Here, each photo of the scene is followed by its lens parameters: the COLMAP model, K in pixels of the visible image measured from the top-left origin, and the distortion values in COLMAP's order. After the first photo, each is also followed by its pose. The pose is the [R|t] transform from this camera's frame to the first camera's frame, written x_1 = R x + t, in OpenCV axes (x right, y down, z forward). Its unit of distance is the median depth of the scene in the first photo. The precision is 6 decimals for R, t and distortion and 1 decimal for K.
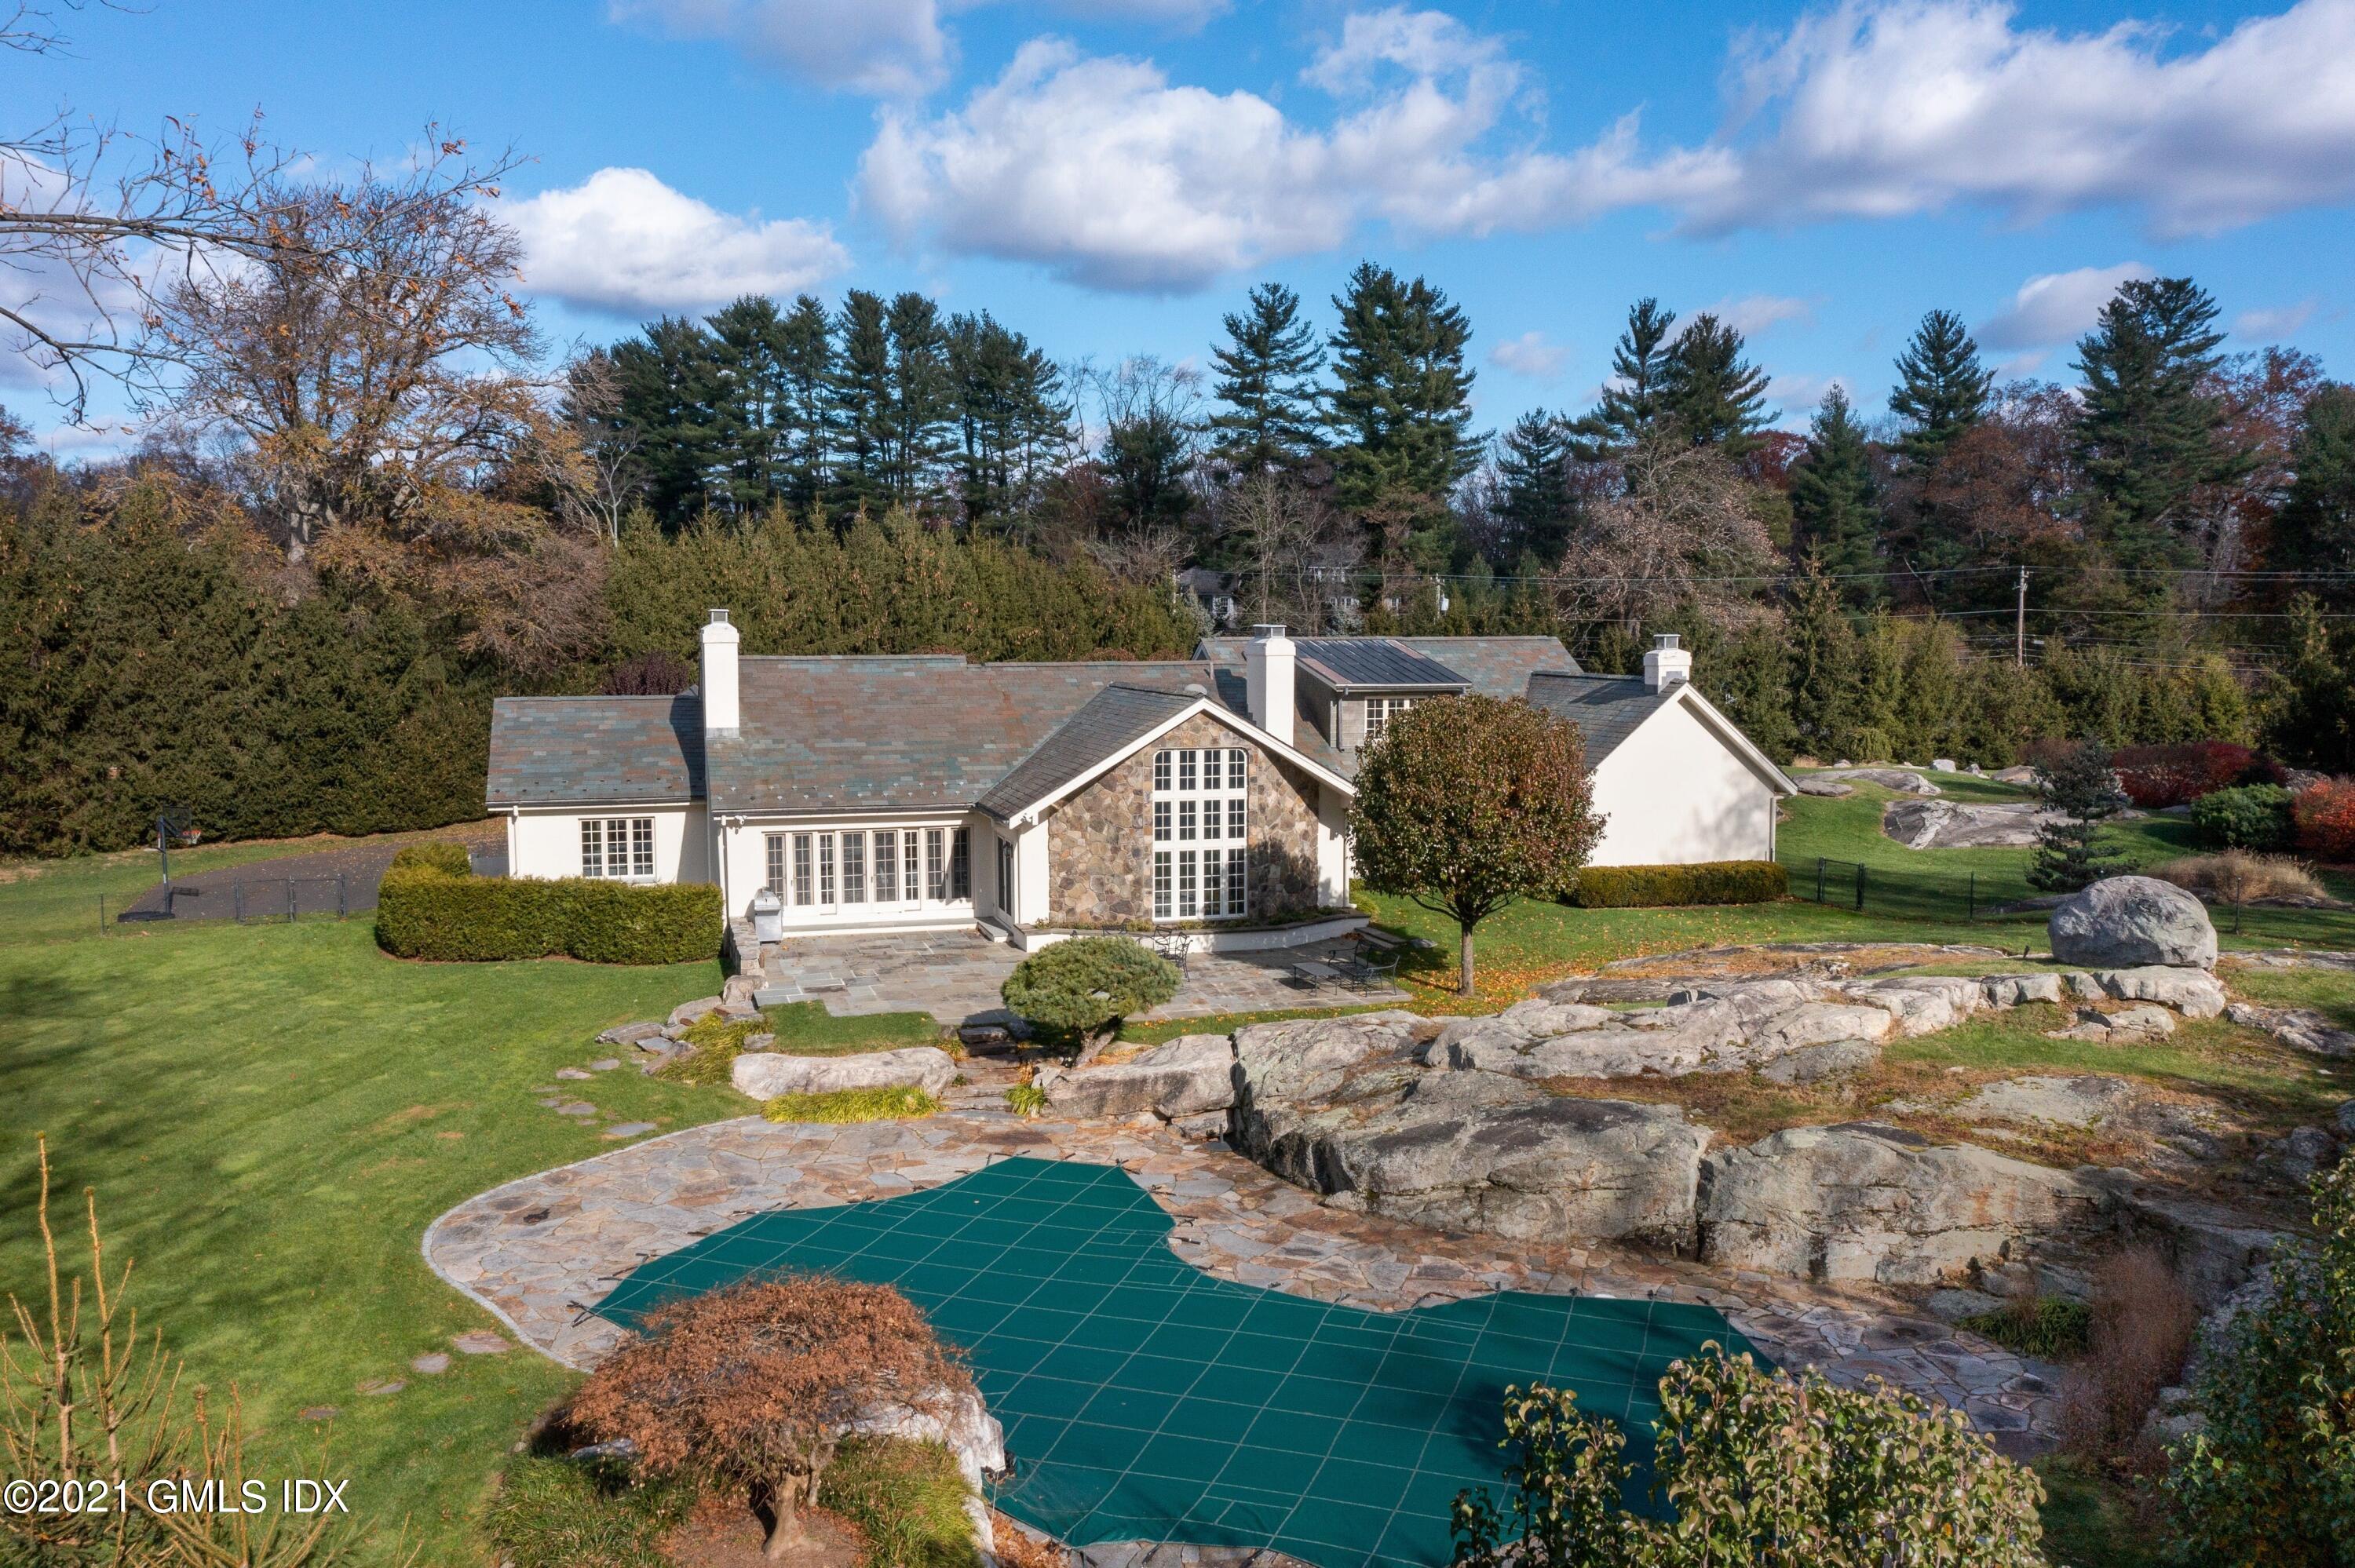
lens RADIAL K [[1976.9, 0, 1177.5], [0, 1976.9, 784.0], [0, 0, 1]] dist [0.000925, 0.004815]
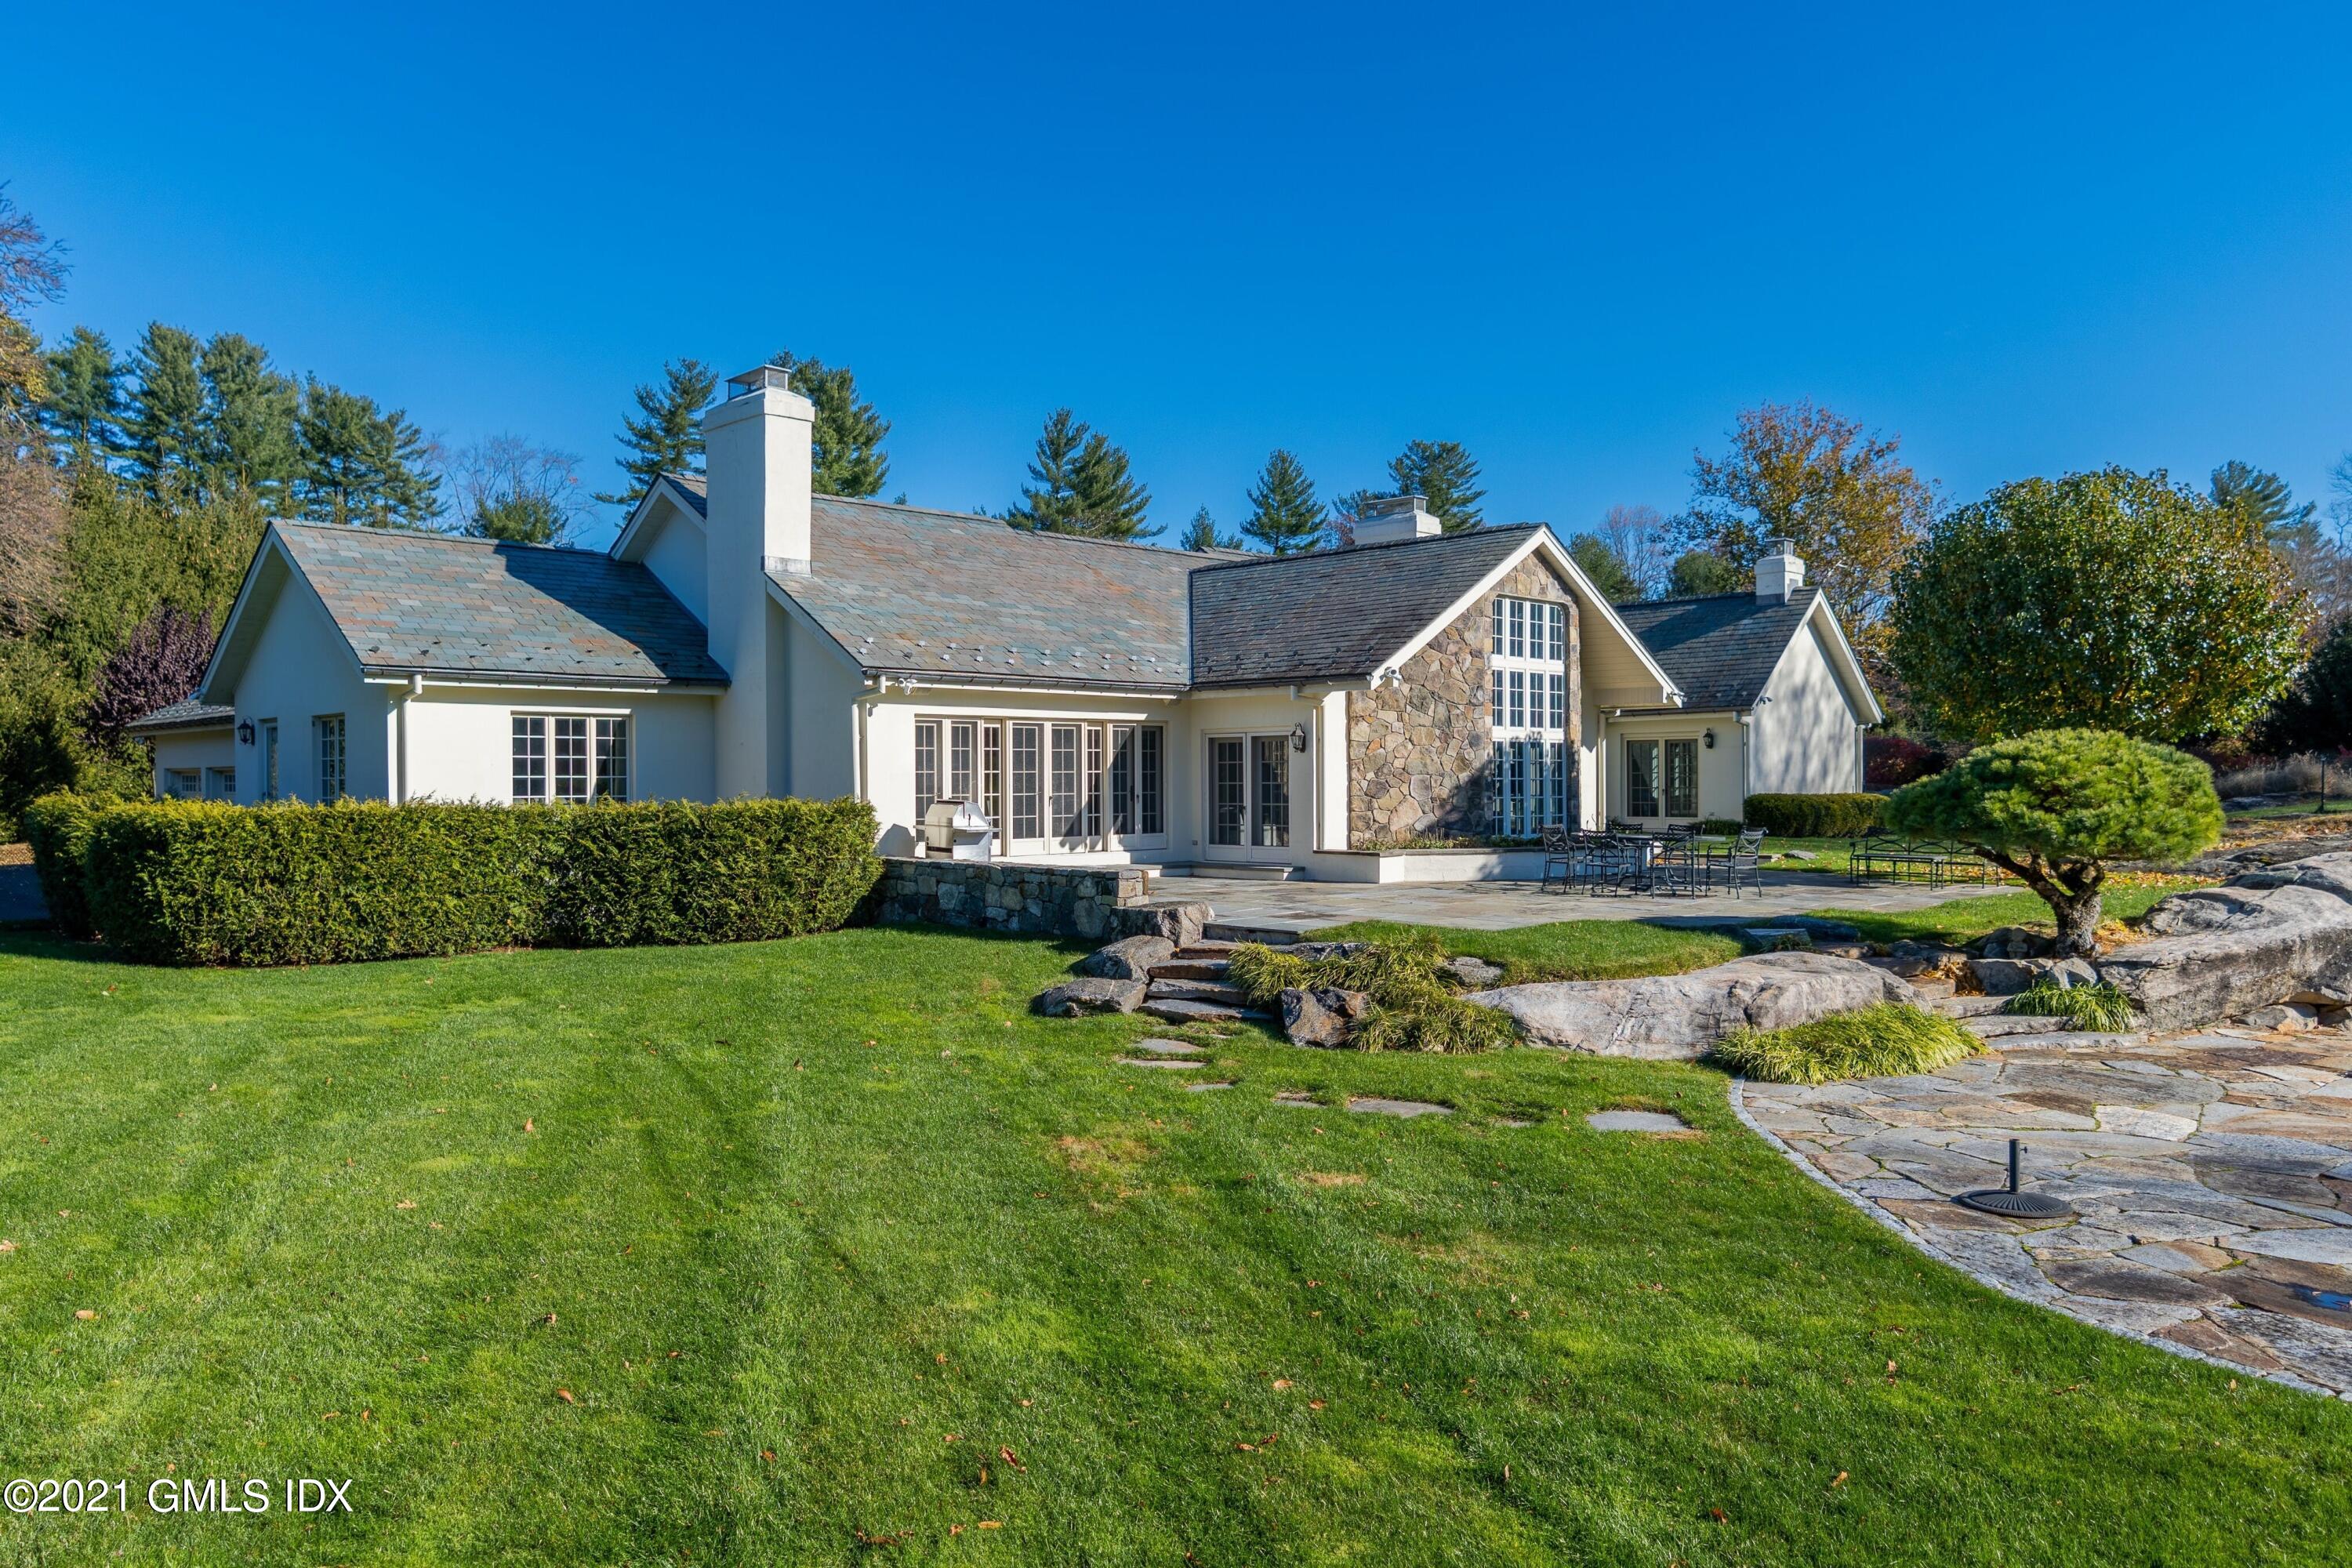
lens RADIAL K [[1673.5, 0, 1176.0], [0, 1673.5, 784.0], [0, 0, 1]] dist [-0.000498, 0.001249]
pose [[0.874594, -0.001411, 0.484854, -0.390011], [0.048154, 0.995305, -0.083965, 0.092350], [-0.482459, 0.096783, 0.870555, 0.525961]]
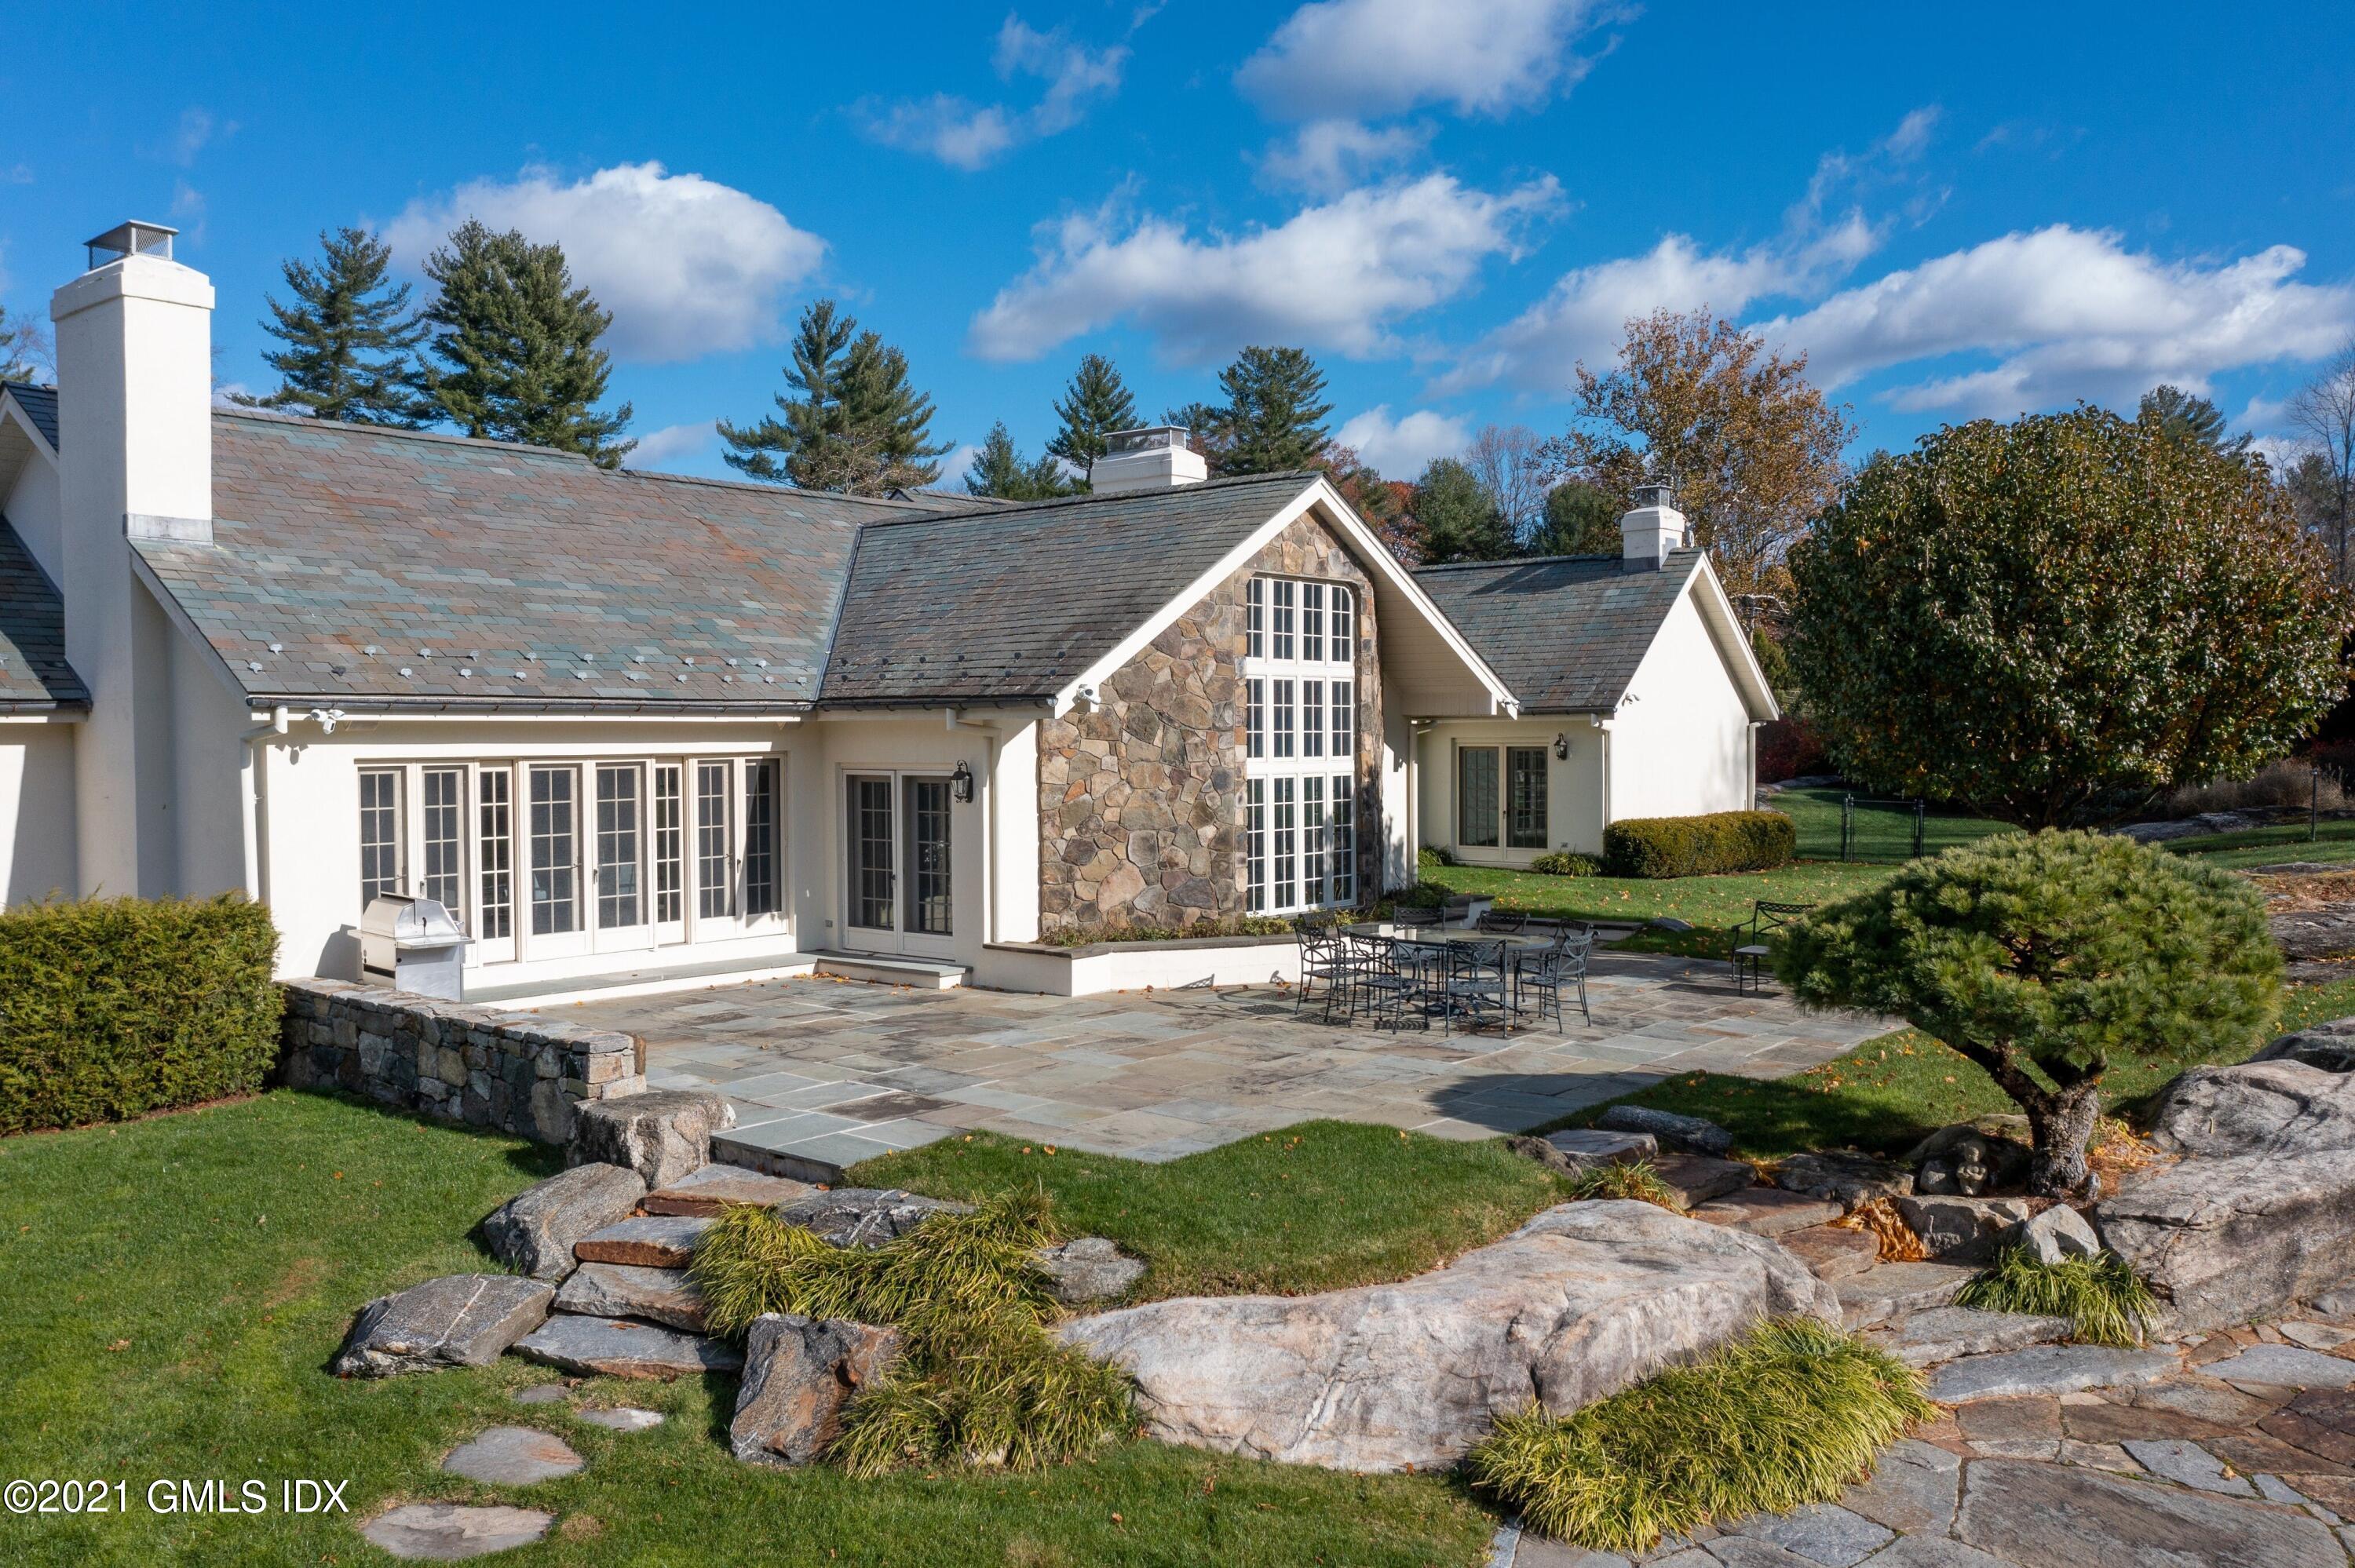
lens RADIAL K [[1894.4, 0, 1177.6], [0, 1894.4, 789.8], [0, 0, 1]] dist [-0.002445, 0.001803]
pose [[0.827605, -0.018877, 0.560993, -0.288554], [0.056177, 0.997202, -0.049321, 0.058530], [-0.558492, 0.072333, 0.826350, 0.600569]]
